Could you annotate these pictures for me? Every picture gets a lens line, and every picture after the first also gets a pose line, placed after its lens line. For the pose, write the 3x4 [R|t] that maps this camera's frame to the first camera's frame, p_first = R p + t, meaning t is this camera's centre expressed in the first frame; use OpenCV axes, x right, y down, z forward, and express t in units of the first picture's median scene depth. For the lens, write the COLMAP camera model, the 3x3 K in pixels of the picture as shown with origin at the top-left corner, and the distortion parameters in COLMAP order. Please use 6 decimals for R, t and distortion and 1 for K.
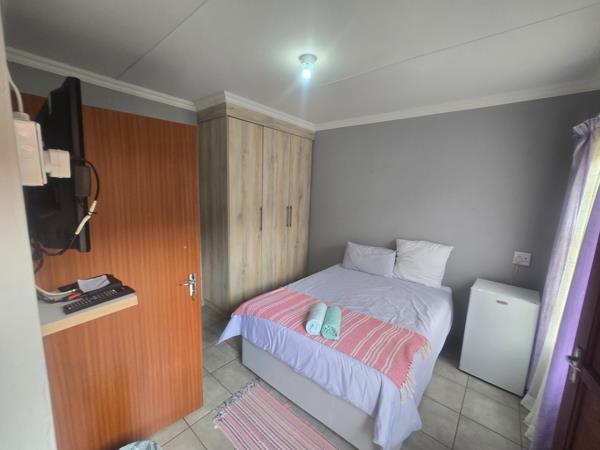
lens RADIAL K [[252.0, 0, 300.0], [0, 252.0, 225.0], [0, 0, 1]] dist [-0.002696, -0.000196]
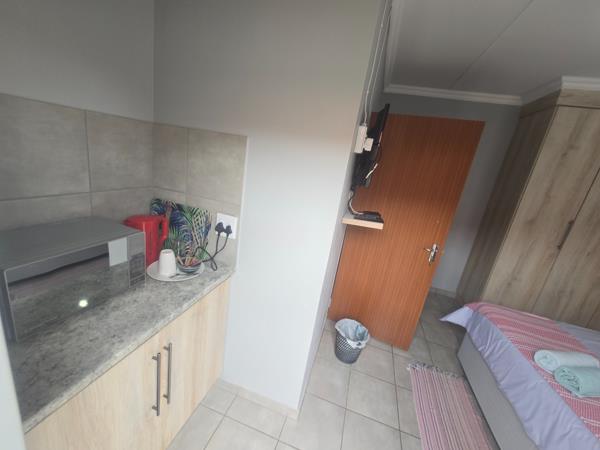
lens RADIAL K [[247.8, 0, 291.6], [0, 247.8, 241.5], [0, 0, 1]] dist [0.002252, 0.000462]
pose [[0.374458, 0.317567, -0.871167, 0.280541], [-0.273349, 0.935577, 0.223552, 0.073621], [0.886037, 0.154421, 0.437141, -0.136159]]
